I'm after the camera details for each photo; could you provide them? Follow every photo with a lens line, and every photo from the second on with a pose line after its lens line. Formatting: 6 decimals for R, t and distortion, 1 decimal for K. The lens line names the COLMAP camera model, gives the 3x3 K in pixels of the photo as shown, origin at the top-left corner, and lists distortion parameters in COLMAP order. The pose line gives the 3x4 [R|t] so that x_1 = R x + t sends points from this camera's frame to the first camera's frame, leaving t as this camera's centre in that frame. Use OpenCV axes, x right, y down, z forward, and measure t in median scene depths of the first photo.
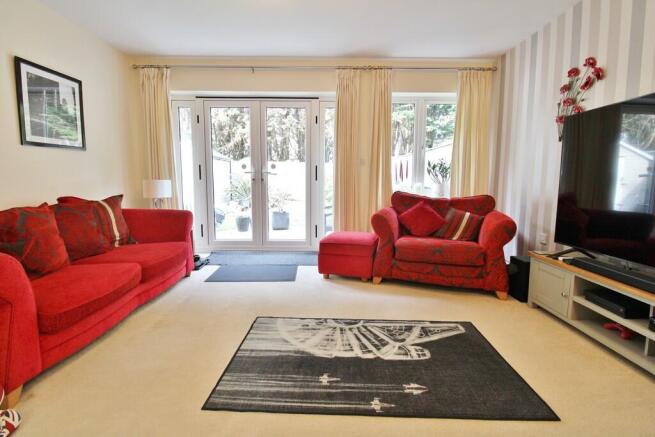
lens RADIAL K [[308.5, 0, 330.0], [0, 308.5, 214.1], [0, 0, 1]] dist [0.000321, -0.010582]
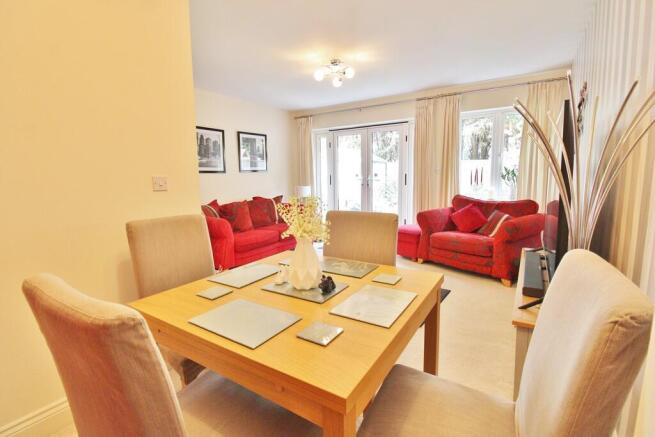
lens RADIAL K [[308.5, 0, 330.0], [0, 308.5, 214.1], [0, 0, 1]] dist [0.000321, -0.010582]
pose [[0.837464, 0.046835, -0.544483, 0.526905], [-0.037519, 0.998898, 0.028215, -0.014622], [0.545204, -0.003201, 0.838298, -0.346668]]
